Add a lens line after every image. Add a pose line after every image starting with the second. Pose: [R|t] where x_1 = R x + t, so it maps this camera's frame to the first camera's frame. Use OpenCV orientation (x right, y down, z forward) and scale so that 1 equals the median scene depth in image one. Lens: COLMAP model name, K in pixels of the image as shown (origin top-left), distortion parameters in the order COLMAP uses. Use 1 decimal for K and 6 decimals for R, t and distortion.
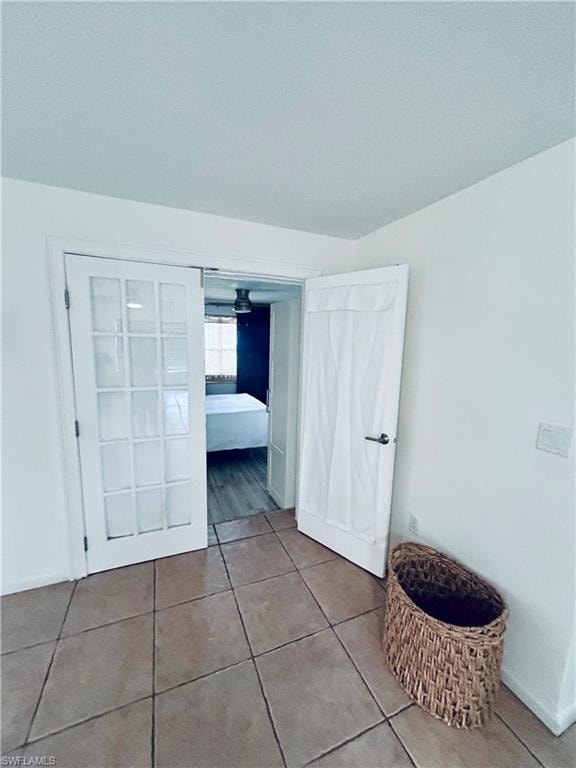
lens RADIAL K [[309.4, 0, 289.1], [0, 309.4, 386.4], [0, 0, 1]] dist [0.002731, -0.000063]
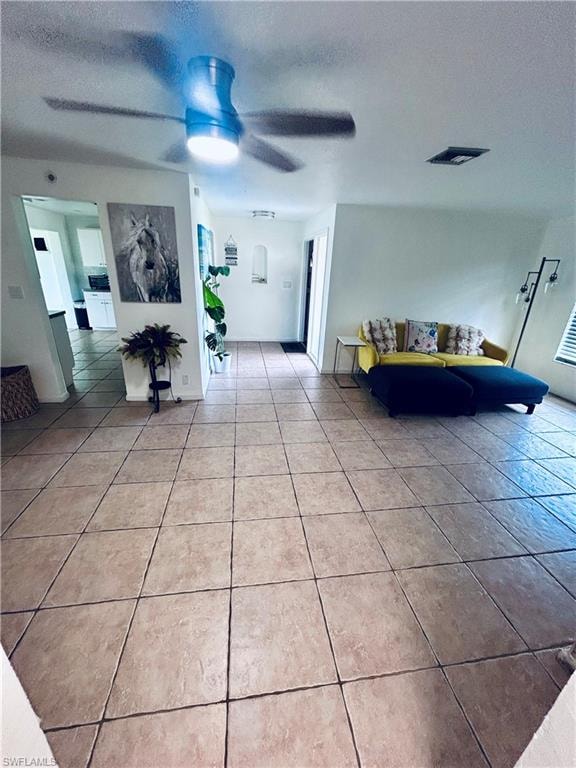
lens RADIAL K [[309.4, 0, 289.1], [0, 309.4, 386.4], [0, 0, 1]] dist [0.002731, -0.000063]
pose [[0.967685, 0.105524, -0.229020, -0.172040], [-0.056959, 0.976226, 0.209140, -0.078181], [0.245644, -0.189336, 0.950689, 0.399333]]
